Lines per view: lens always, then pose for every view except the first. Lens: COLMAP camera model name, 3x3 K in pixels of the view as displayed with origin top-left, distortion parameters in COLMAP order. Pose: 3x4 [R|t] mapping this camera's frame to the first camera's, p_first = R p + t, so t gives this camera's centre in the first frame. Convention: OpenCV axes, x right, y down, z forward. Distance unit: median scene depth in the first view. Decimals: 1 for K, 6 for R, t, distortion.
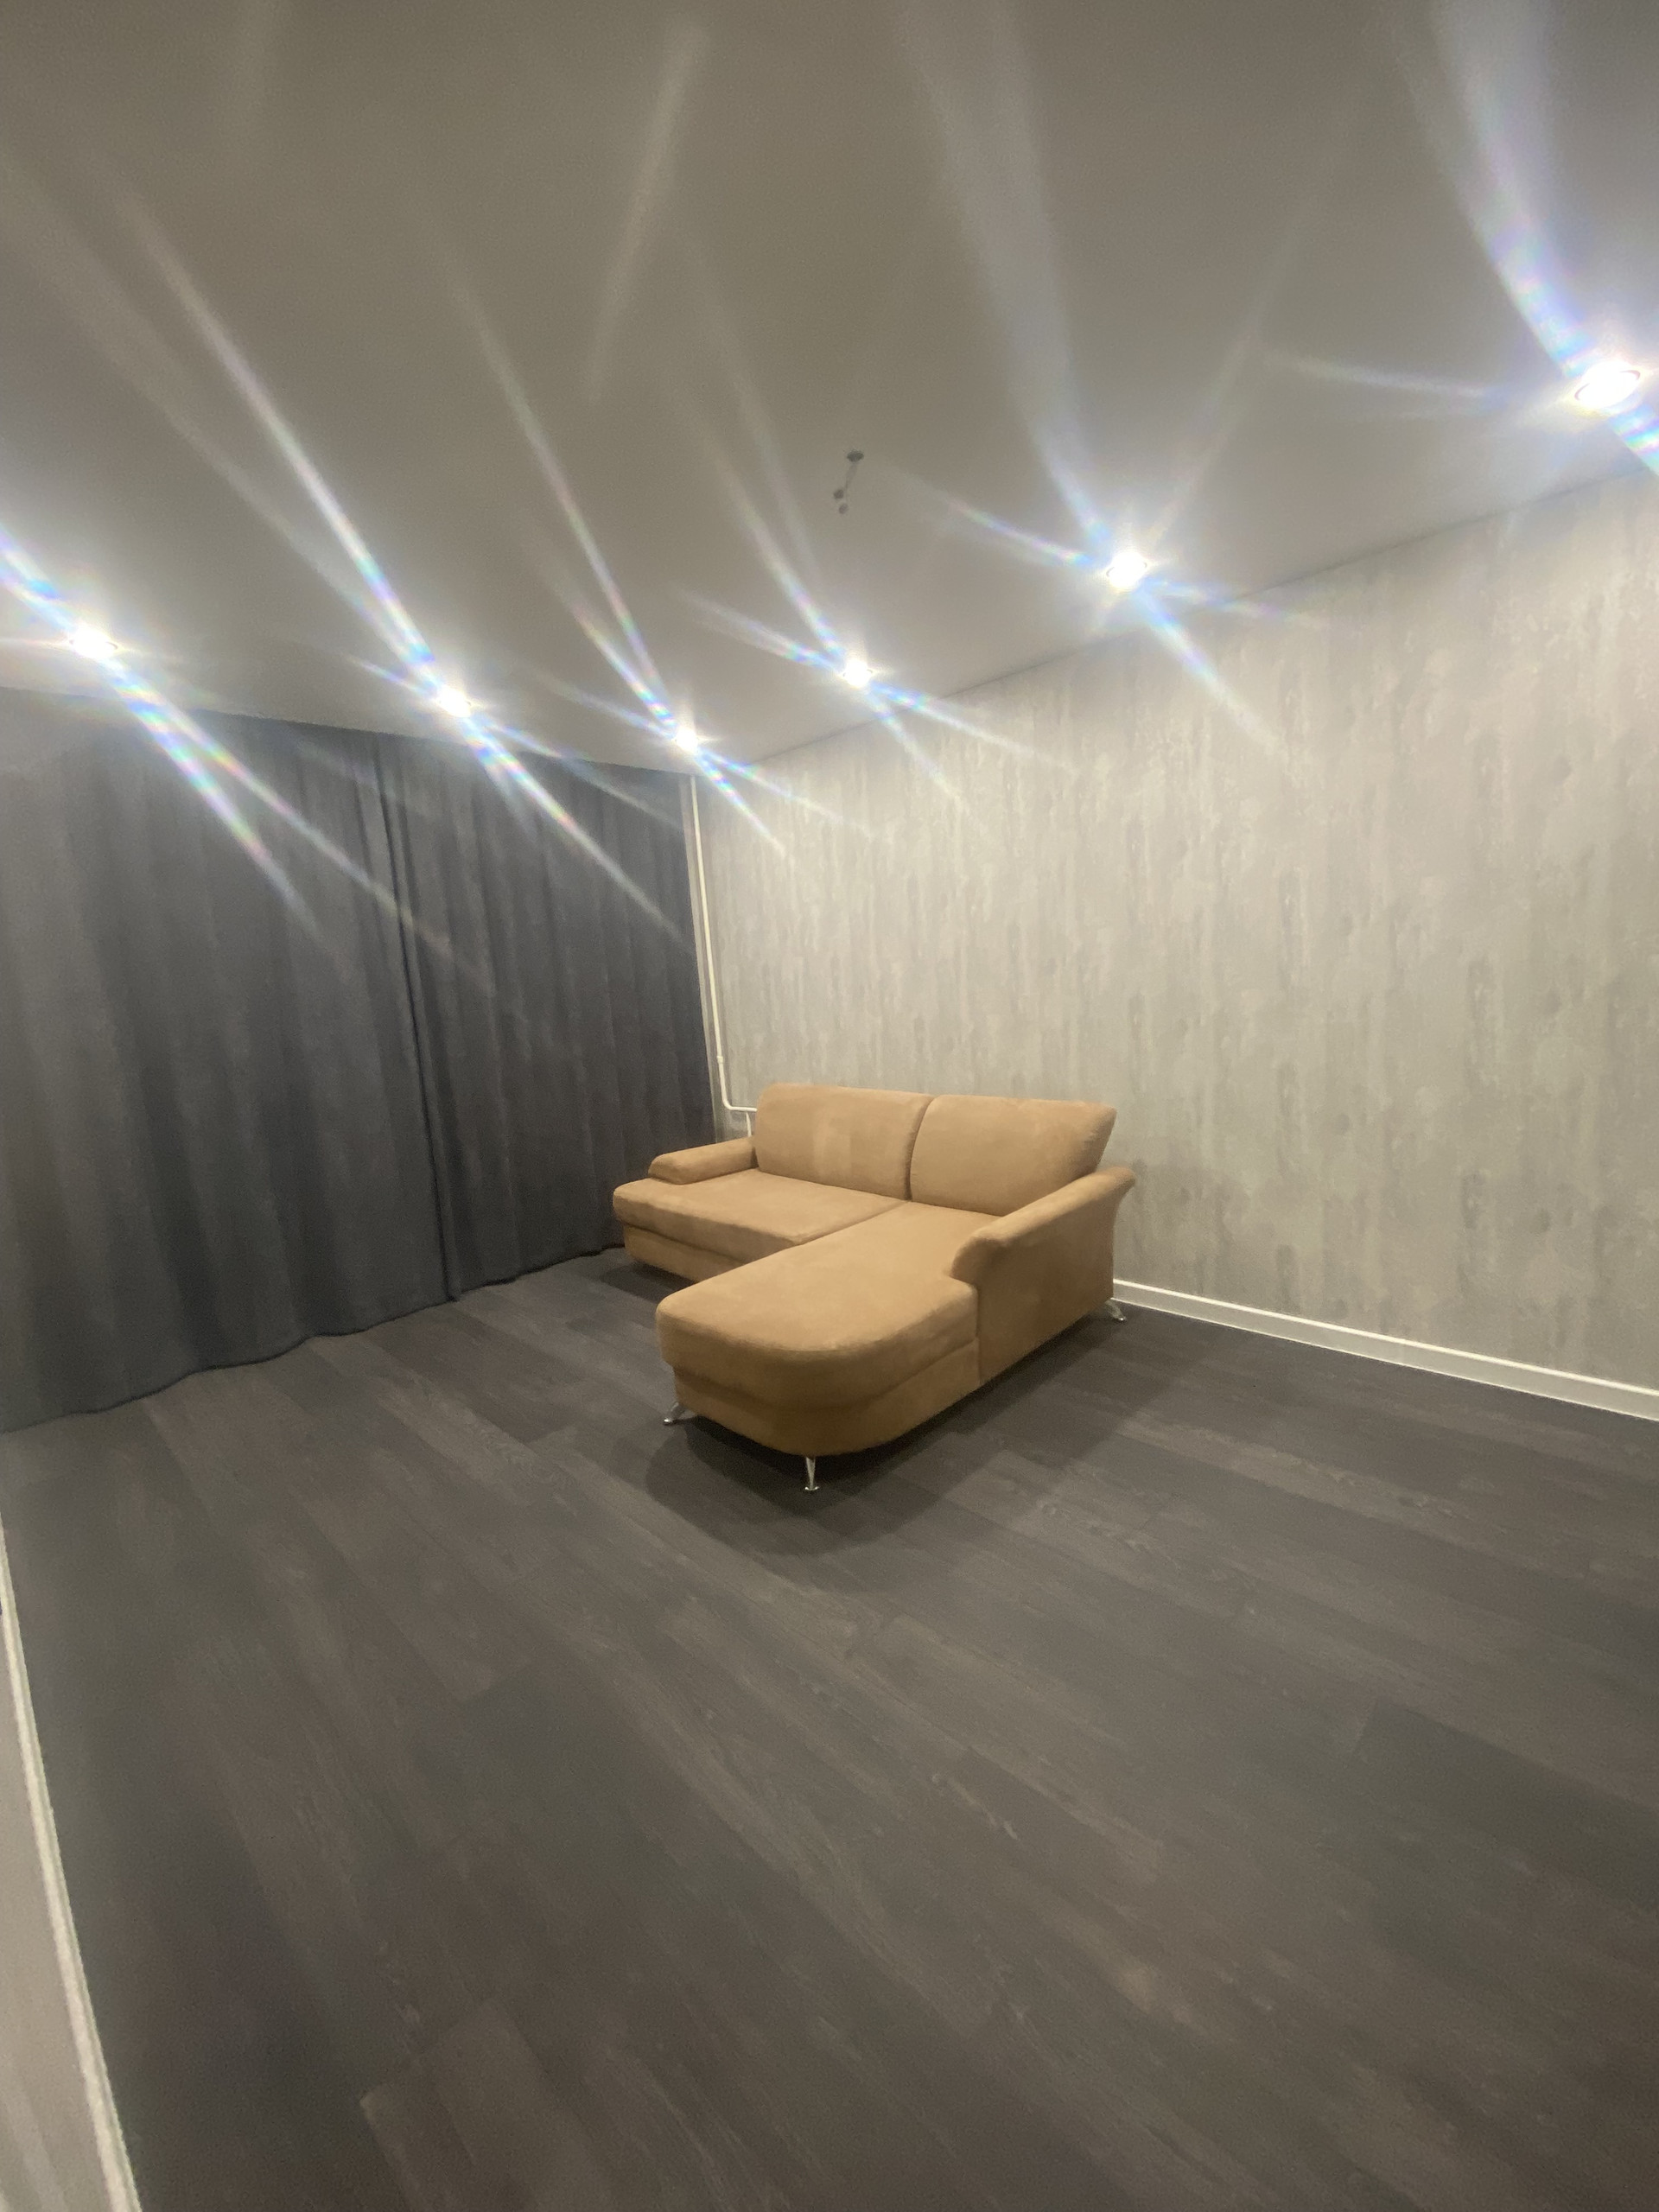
lens RADIAL K [[892.6, 0, 821.8], [0, 892.6, 1101.8], [0, 0, 1]] dist [-0.002968, -0.011027]
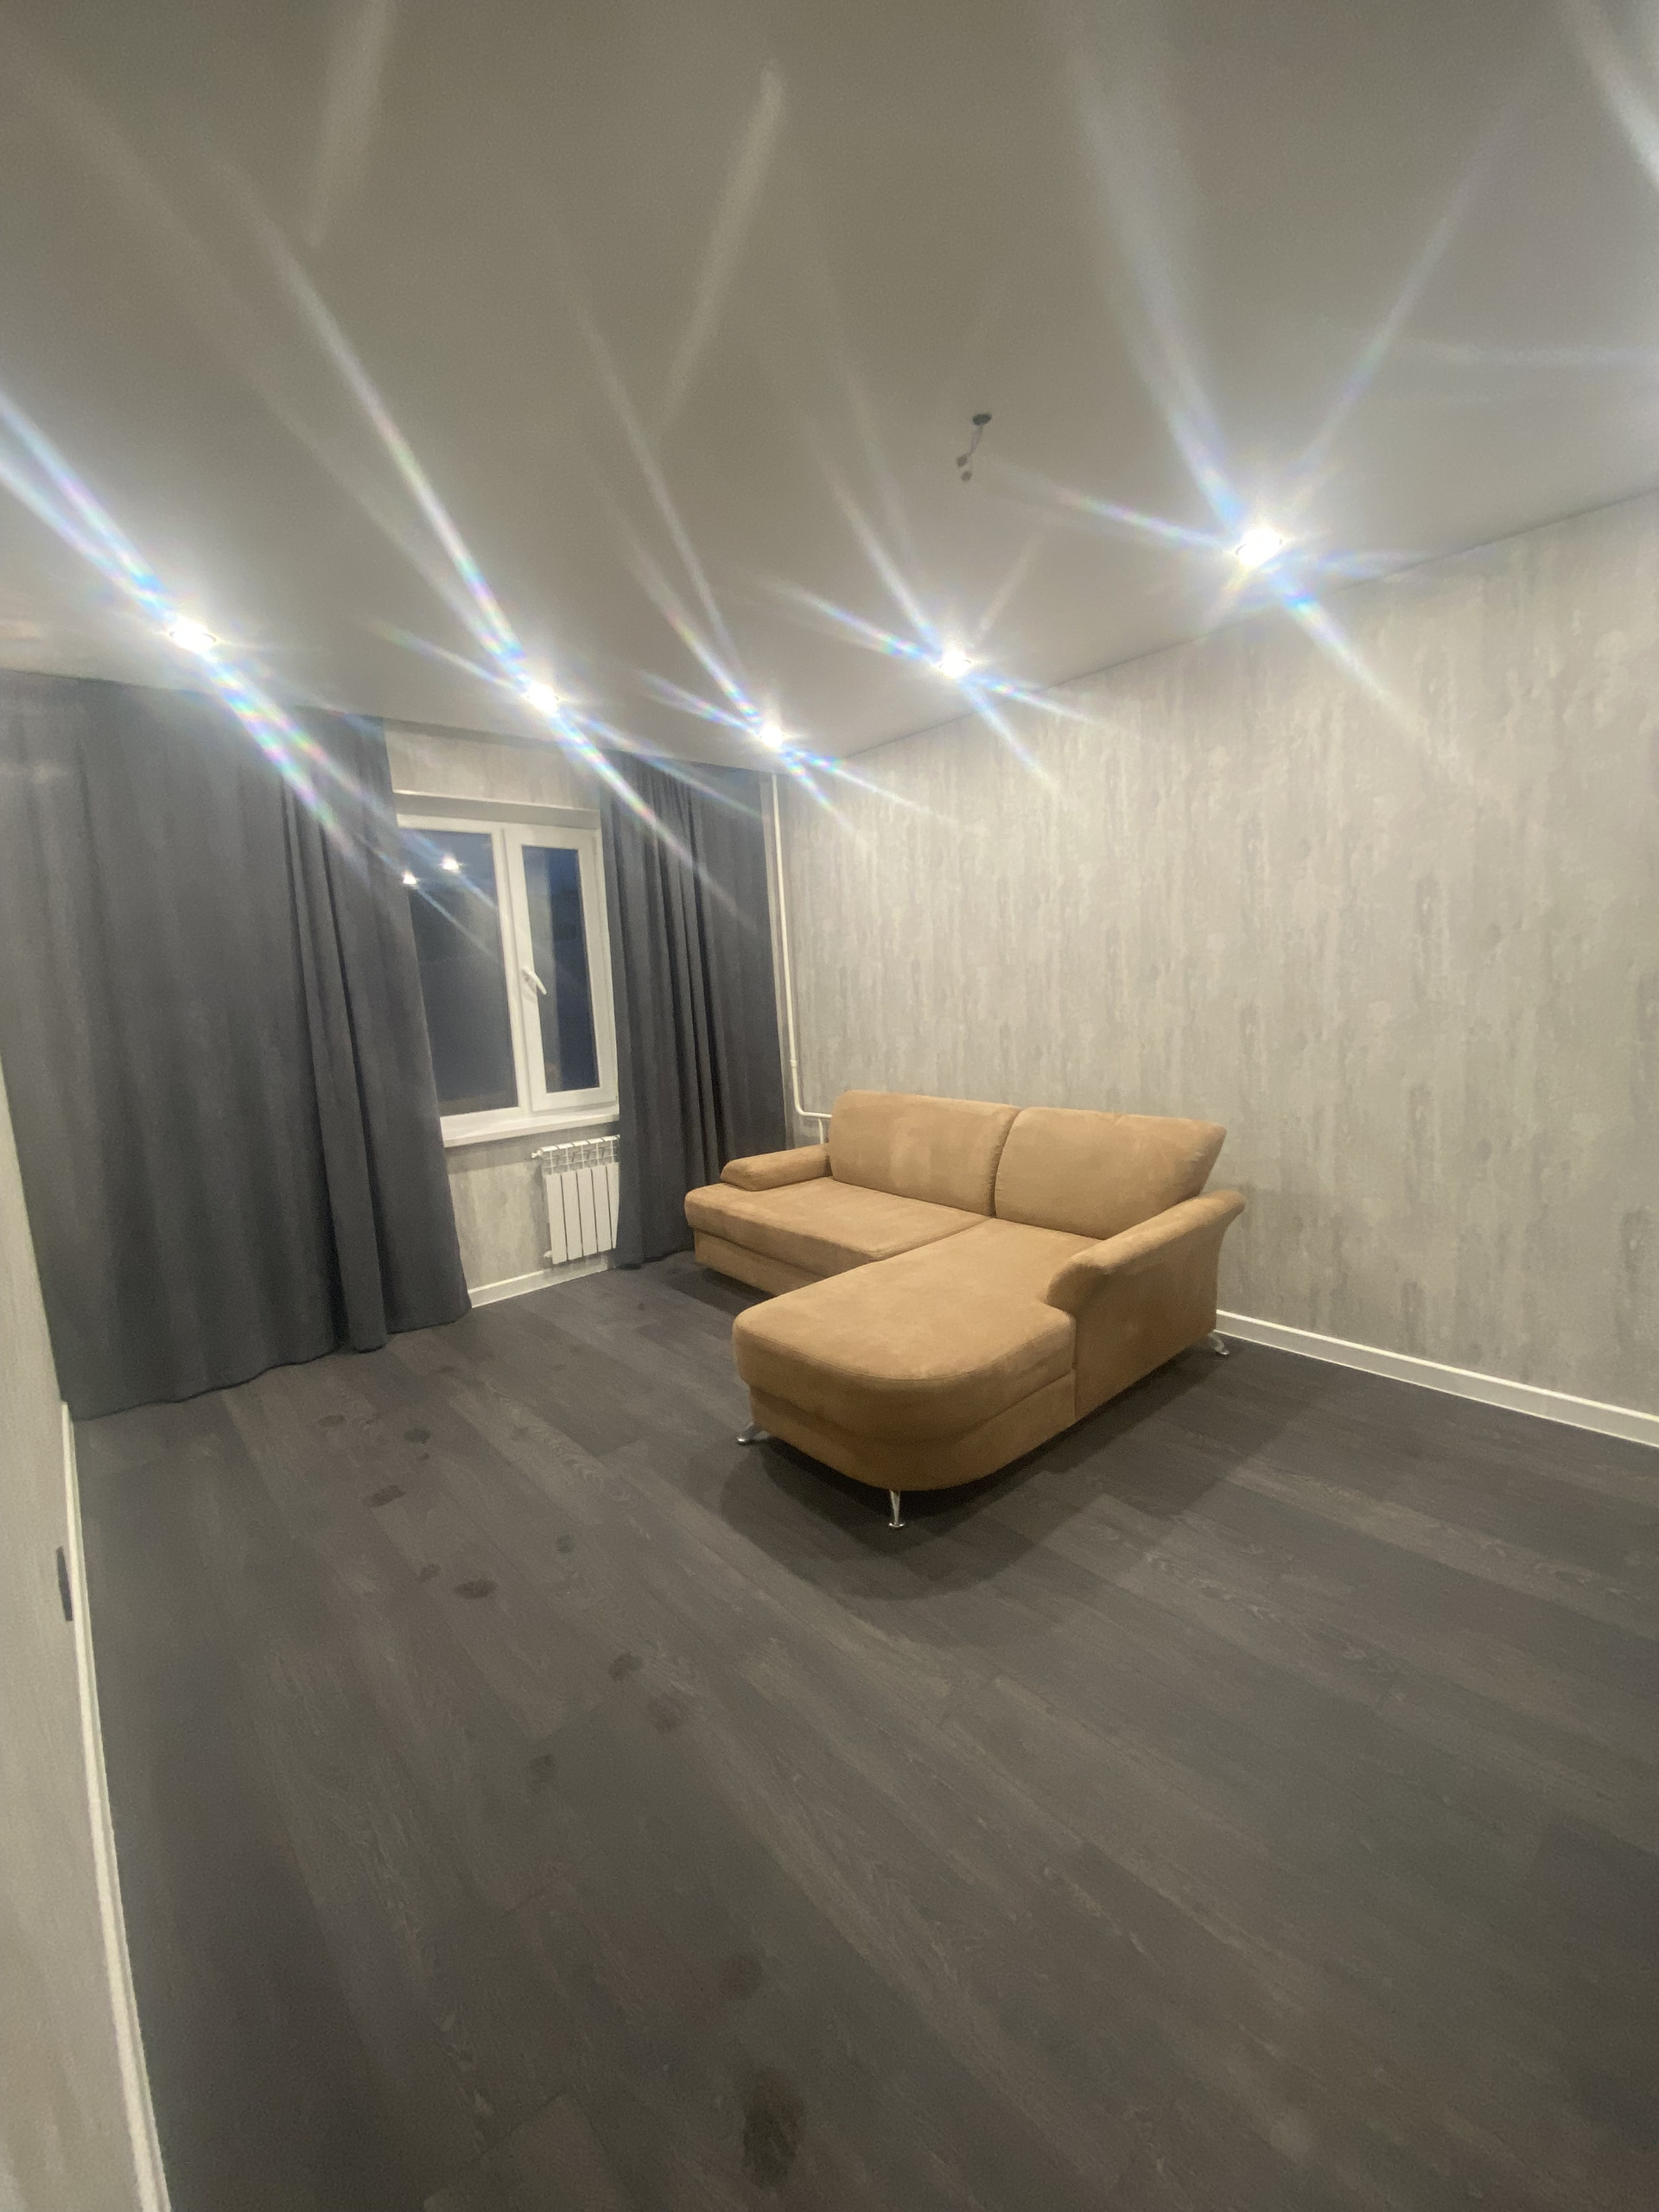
lens RADIAL K [[892.6, 0, 816.7], [0, 892.6, 1101.7], [0, 0, 1]] dist [-0.002968, -0.011027]
pose [[0.997197, 0.024965, -0.070531, -0.033879], [-0.025247, 0.999676, -0.003114, -0.005690], [0.070431, 0.004886, 0.997505, 0.046702]]
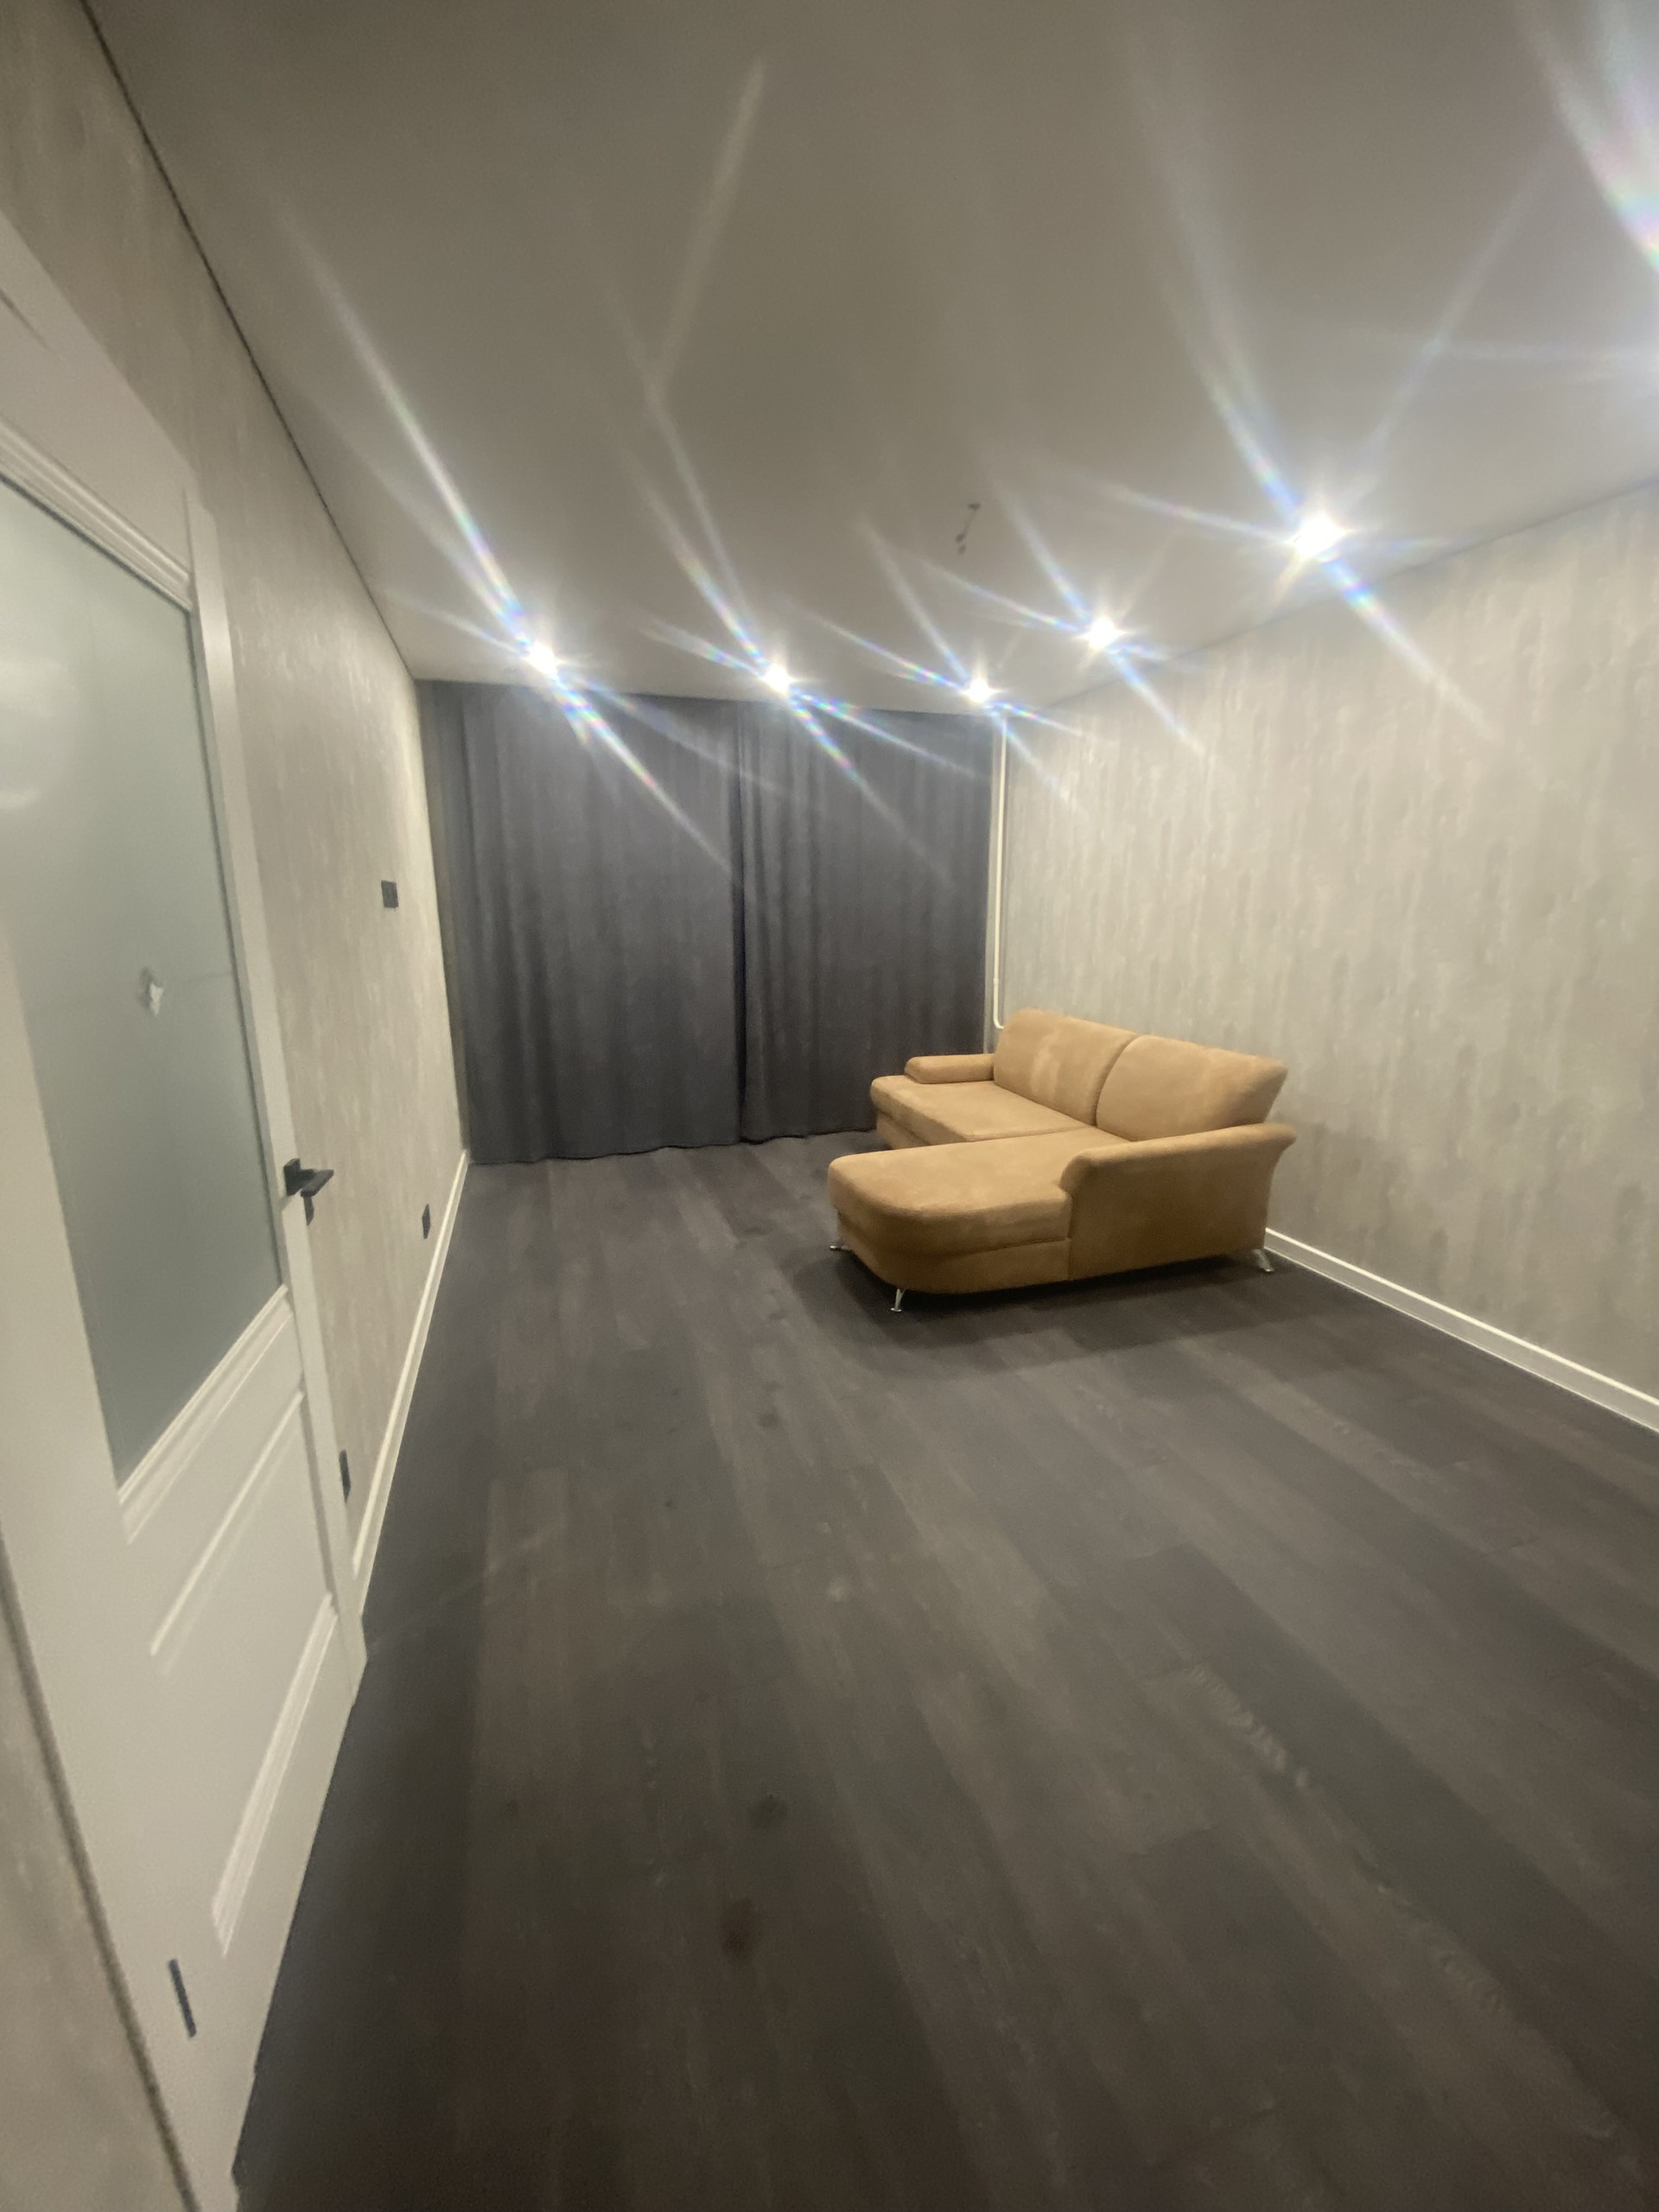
lens RADIAL K [[892.6, 0, 813.3], [0, 892.6, 1113.4], [0, 0, 1]] dist [-0.002968, -0.011027]
pose [[0.881137, 0.165048, -0.443121, 0.357551], [-0.115716, 0.983877, 0.136363, -0.019345], [0.458484, -0.068878, 0.886030, -0.183276]]
